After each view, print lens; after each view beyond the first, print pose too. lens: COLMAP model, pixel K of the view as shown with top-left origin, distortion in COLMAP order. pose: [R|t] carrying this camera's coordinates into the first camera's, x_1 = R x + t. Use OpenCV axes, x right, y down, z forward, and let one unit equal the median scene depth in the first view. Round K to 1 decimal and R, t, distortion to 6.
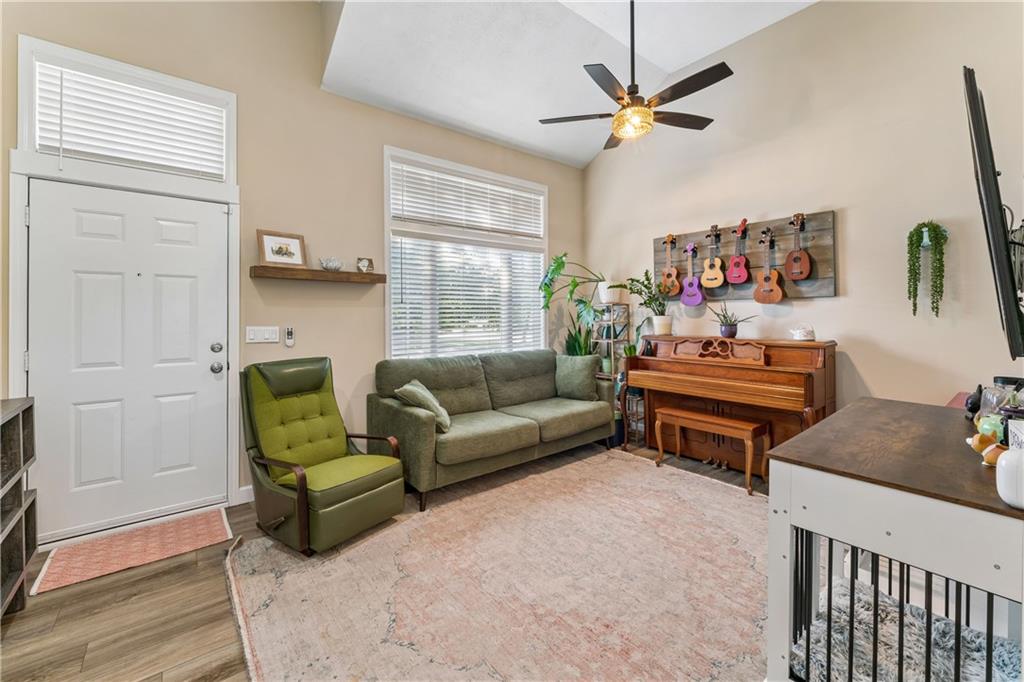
lens RADIAL K [[410.9, 0, 498.0], [0, 410.9, 314.3], [0, 0, 1]] dist [-0.005769, 0.000591]
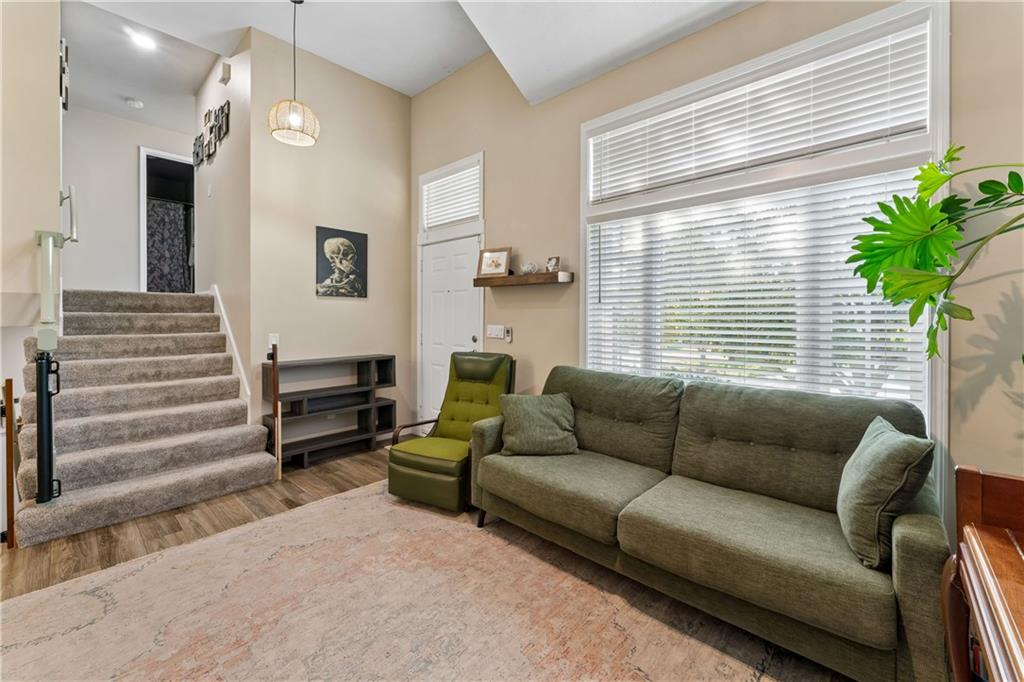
lens RADIAL K [[410.9, 0, 525.4], [0, 410.9, 322.2], [0, 0, 1]] dist [-0.005769, 0.000591]
pose [[0.183493, 0.012940, -0.982936, 0.682947], [-0.005148, 0.999912, 0.012202, 0.004398], [0.983008, 0.002822, 0.183544, 0.856528]]
